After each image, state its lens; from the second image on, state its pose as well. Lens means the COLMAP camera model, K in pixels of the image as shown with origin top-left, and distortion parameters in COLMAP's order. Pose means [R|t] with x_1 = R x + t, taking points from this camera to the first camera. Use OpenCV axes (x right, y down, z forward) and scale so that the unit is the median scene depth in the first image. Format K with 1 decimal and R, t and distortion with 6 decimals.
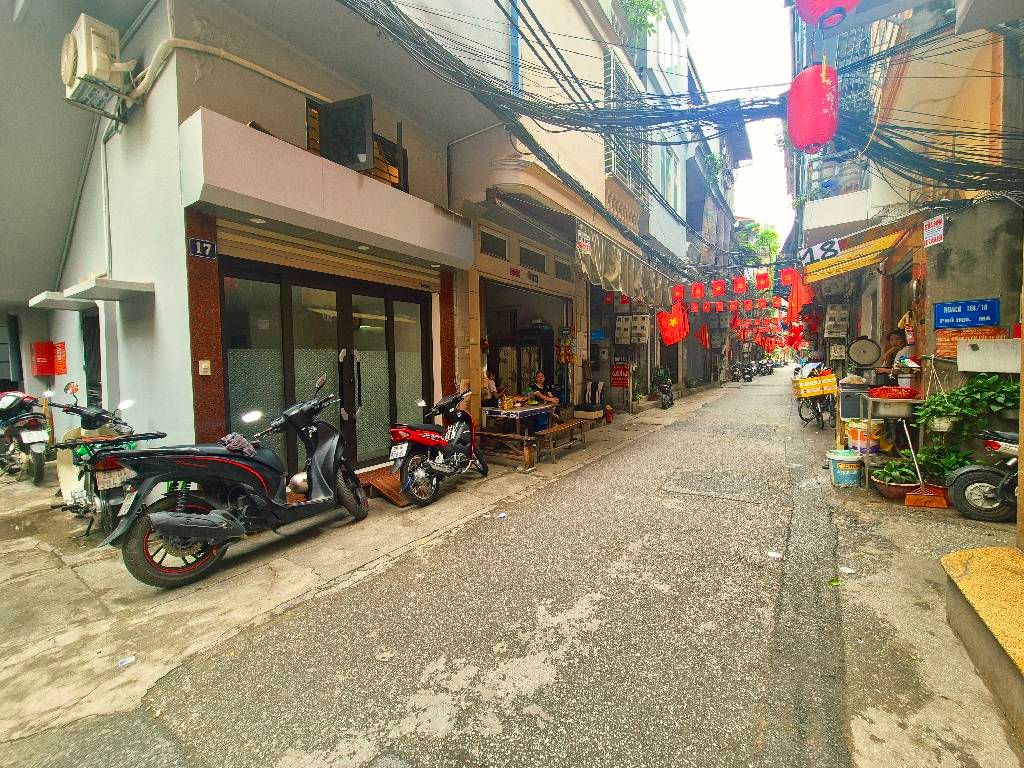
lens RADIAL K [[419.0, 0, 512.0], [0, 419.0, 384.0], [0, 0, 1]] dist [-0.000753, -0.000026]
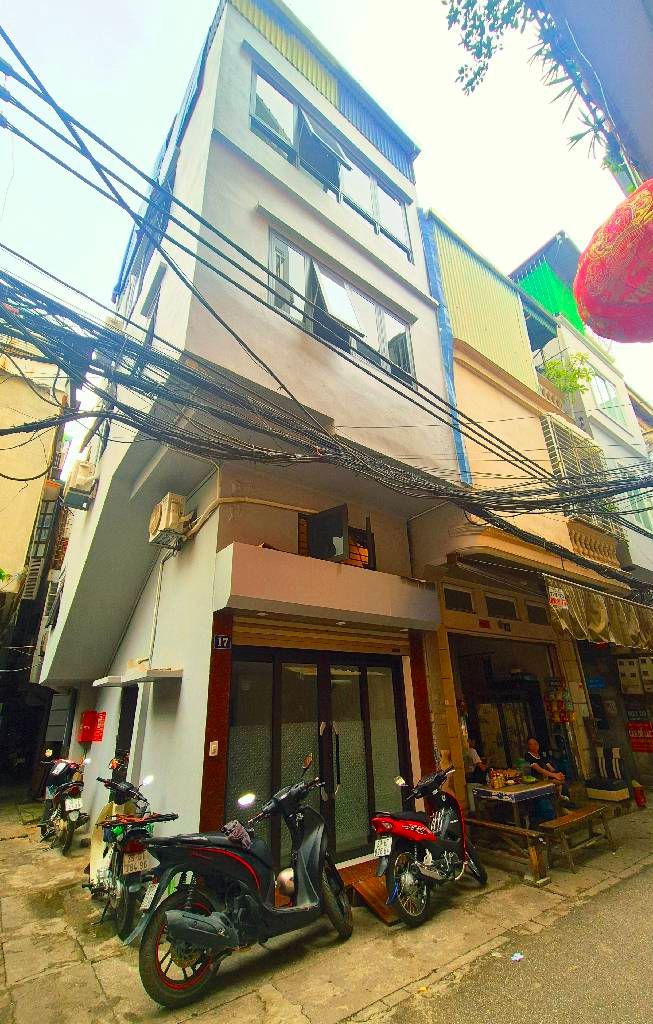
lens RADIAL K [[439.0, 0, 327.3], [0, 439.0, 538.7], [0, 0, 1]] dist [-0.007710, 0.004112]
pose [[0.944926, -0.130939, -0.299949, -0.010224], [-0.001884, 0.914289, -0.405058, -0.062604], [0.327278, 0.383315, 0.863689, -0.112808]]
